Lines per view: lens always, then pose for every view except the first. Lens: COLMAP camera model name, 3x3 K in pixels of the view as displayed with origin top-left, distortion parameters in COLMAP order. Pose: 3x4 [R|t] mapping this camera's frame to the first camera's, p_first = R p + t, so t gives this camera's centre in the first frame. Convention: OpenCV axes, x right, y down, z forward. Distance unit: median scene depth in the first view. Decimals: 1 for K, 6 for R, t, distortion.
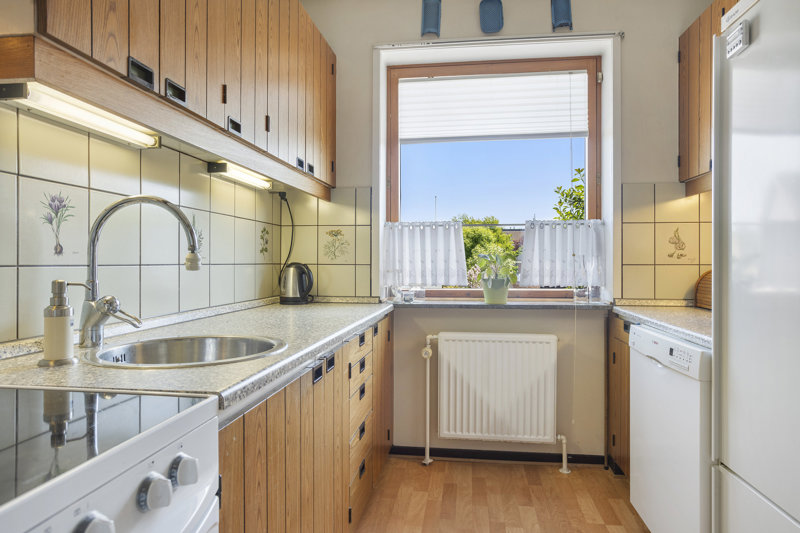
lens RADIAL K [[496.1, 0, 402.3], [0, 496.1, 262.1], [0, 0, 1]] dist [-0.022620, 0.001289]
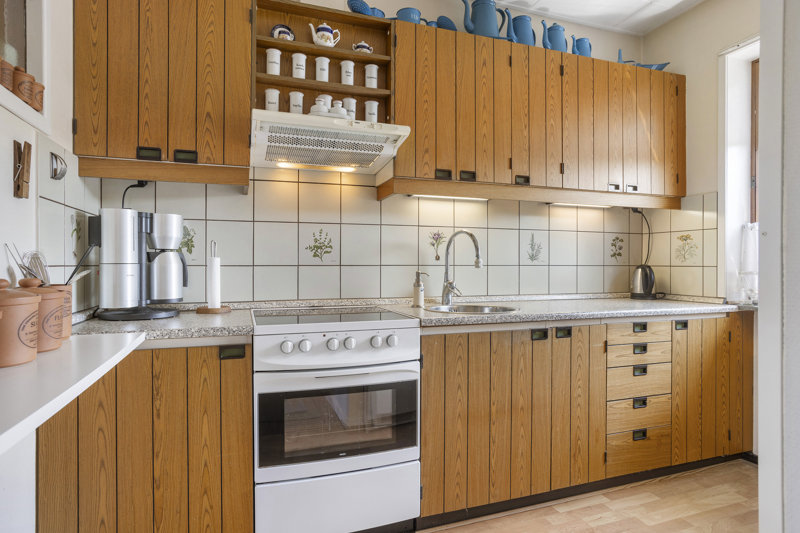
lens RADIAL K [[467.0, 0, 399.6], [0, 467.0, 267.4], [0, 0, 1]] dist [-0.008744, 0.002207]
pose [[0.438700, 0.003784, -0.898625, 0.554463], [-0.001156, 0.999993, 0.003647, 0.004588], [0.898633, -0.000561, 0.438701, -0.022799]]
